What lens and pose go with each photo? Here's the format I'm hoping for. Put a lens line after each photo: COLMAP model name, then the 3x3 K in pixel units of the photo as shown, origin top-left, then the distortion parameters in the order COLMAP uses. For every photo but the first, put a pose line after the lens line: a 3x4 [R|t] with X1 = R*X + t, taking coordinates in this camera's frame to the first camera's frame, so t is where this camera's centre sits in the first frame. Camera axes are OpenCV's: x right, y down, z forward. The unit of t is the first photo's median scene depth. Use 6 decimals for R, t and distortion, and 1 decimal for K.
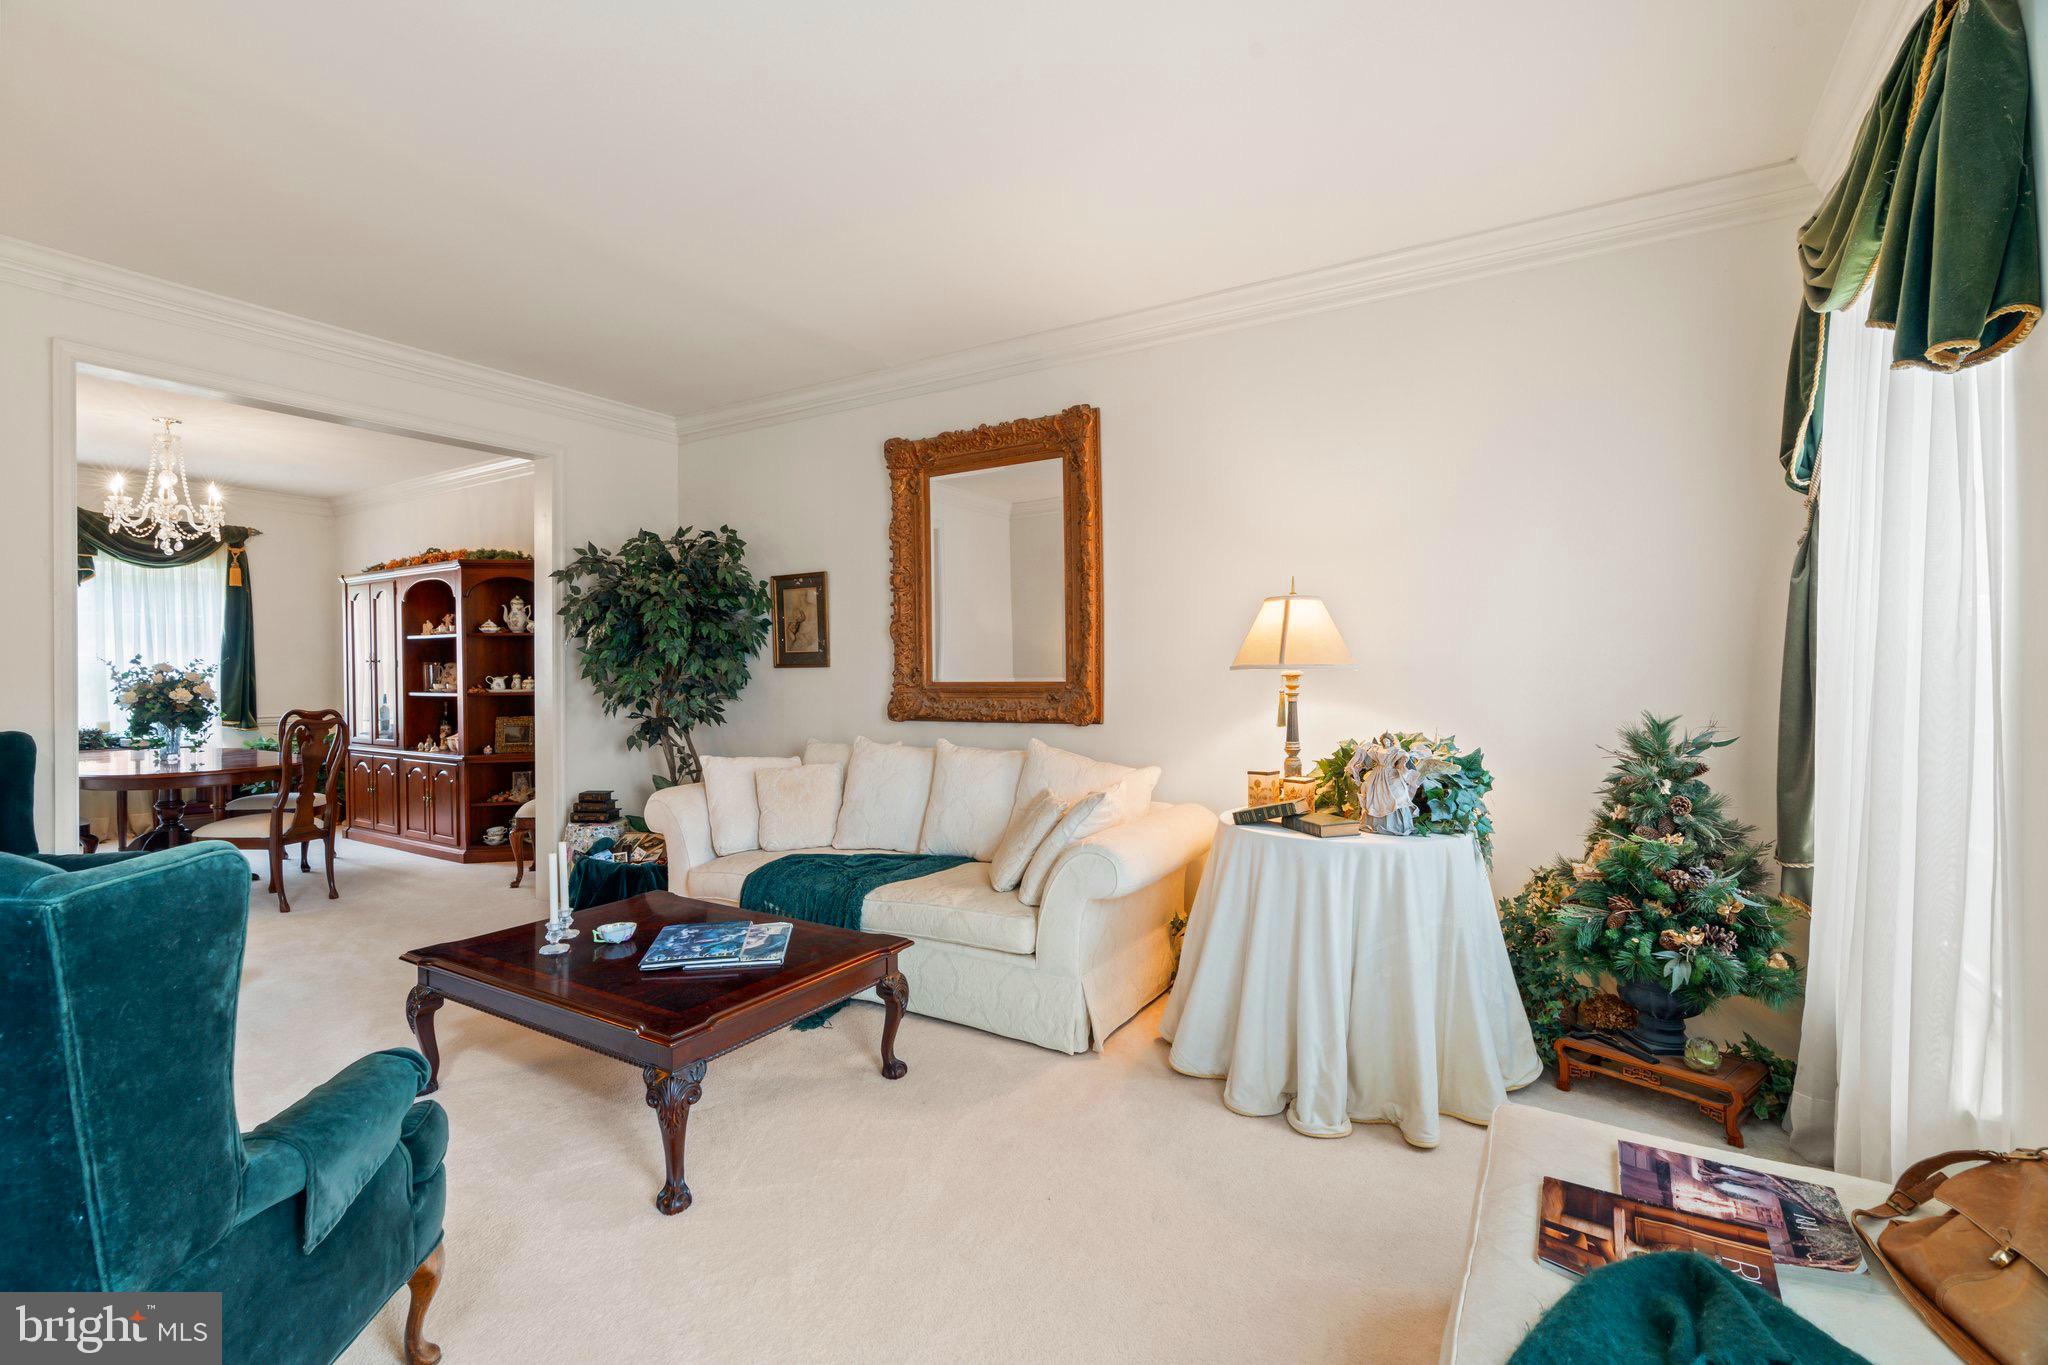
lens RADIAL K [[923.3, 0, 1014.1], [0, 923.3, 676.0], [0, 0, 1]] dist [-0.004561, 0.000348]
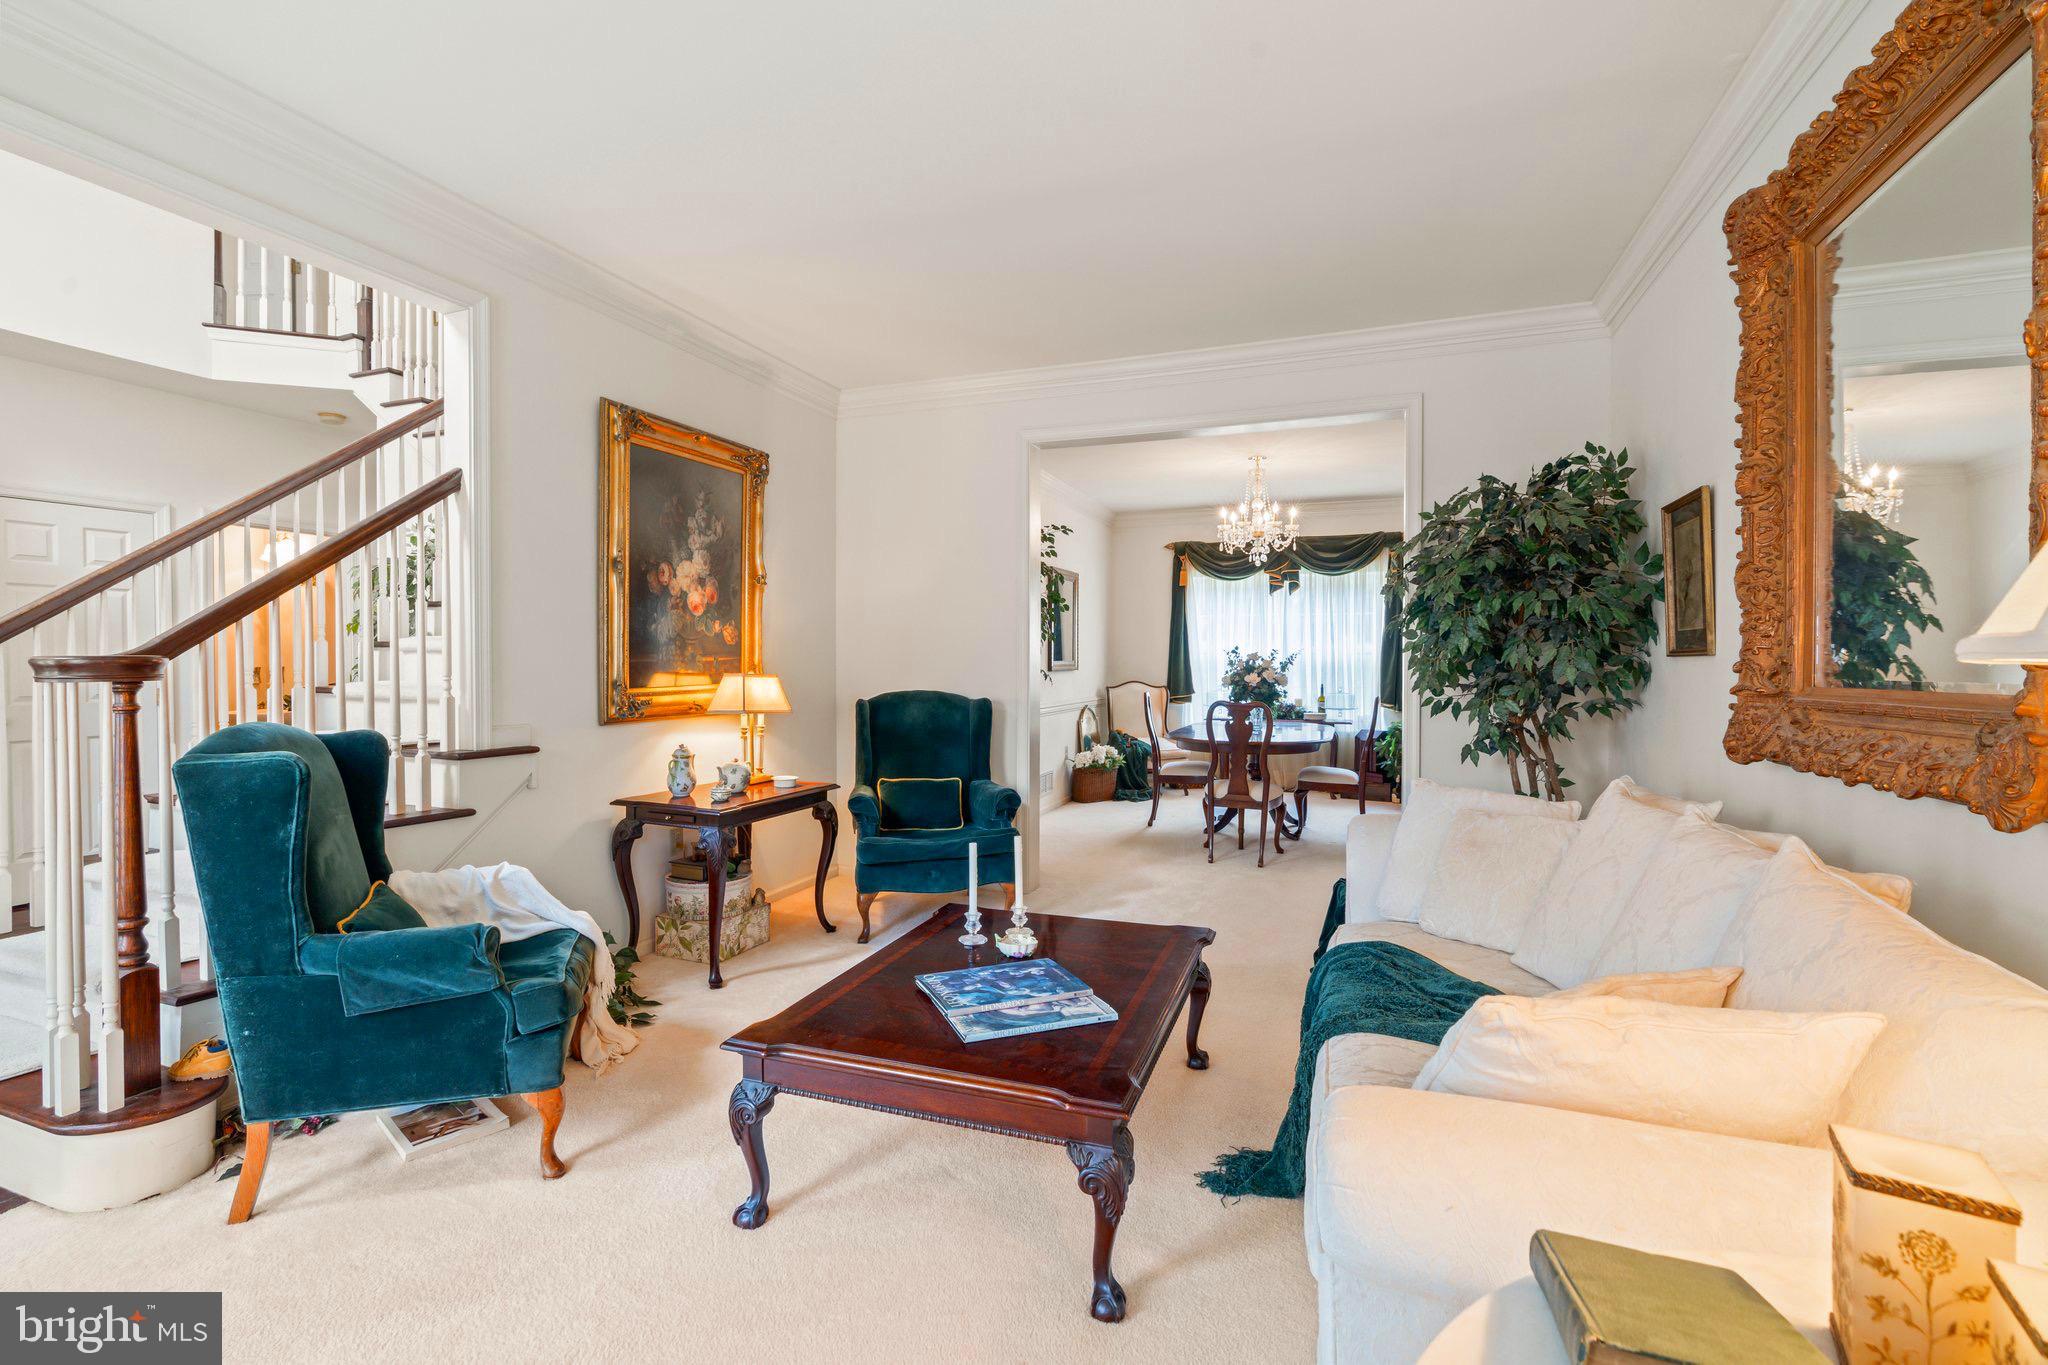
lens RADIAL K [[923.3, 0, 1014.1], [0, 923.3, 676.0], [0, 0, 1]] dist [-0.004561, 0.000348]
pose [[0.197553, 0.020696, -0.980074, 0.212829], [-0.011785, 0.999755, 0.018736, -0.002109], [0.980221, 0.007849, 0.197749, 0.381643]]
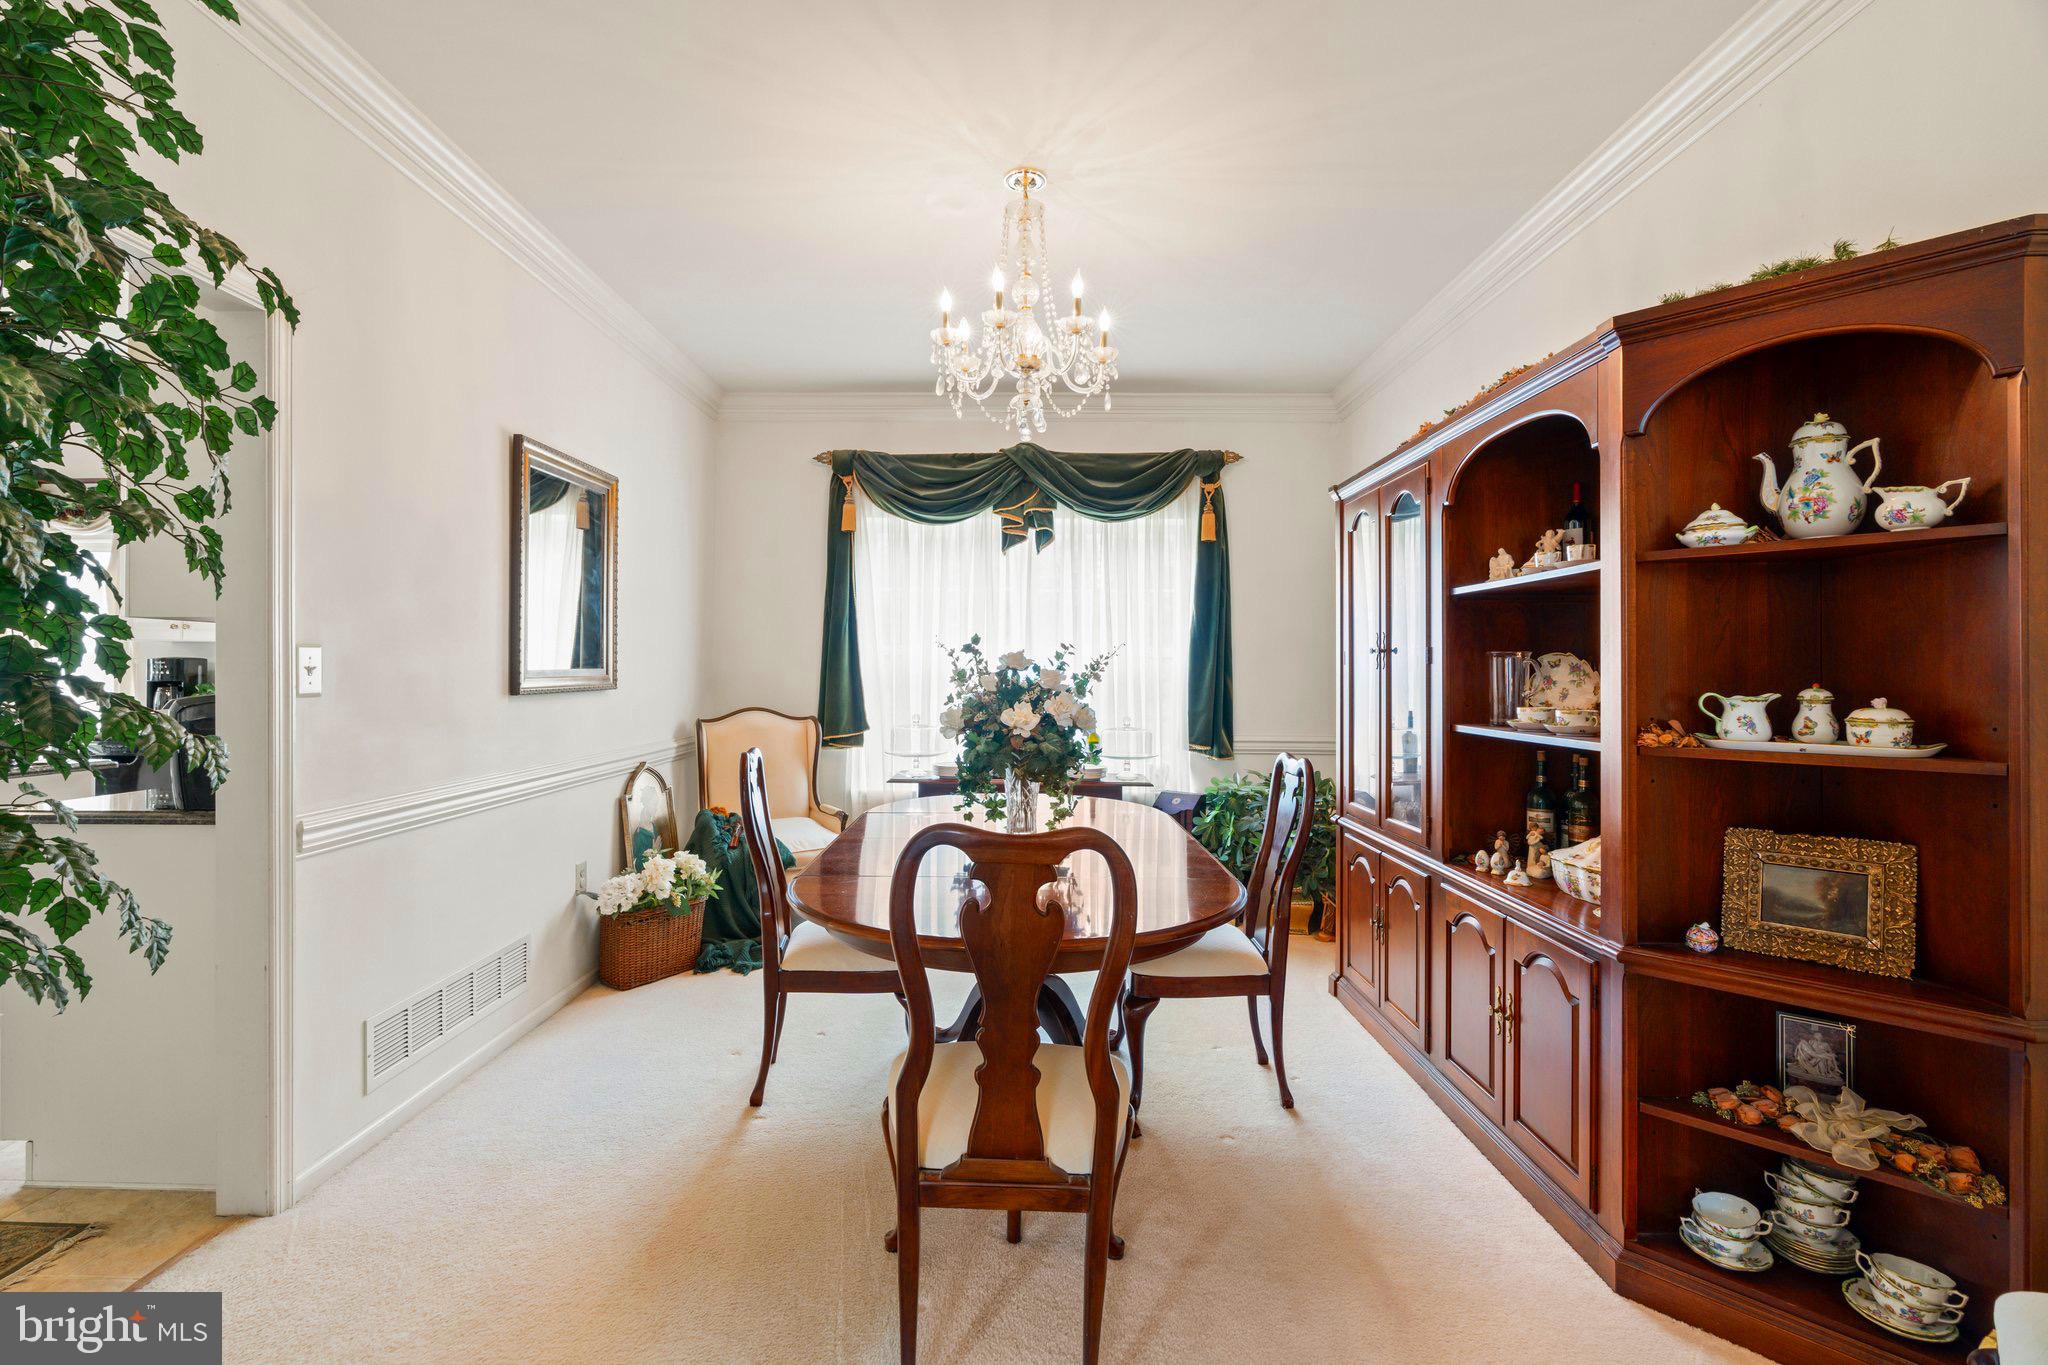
lens RADIAL K [[913.2, 0, 1023.1], [0, 913.2, 670.9], [0, 0, 1]] dist [0.001887, 0.000215]
pose [[0.533799, 0.009266, -0.845561, -0.432820], [-0.015755, 0.999875, 0.001011, -0.003679], [0.845465, 0.012782, 0.533878, 0.644716]]
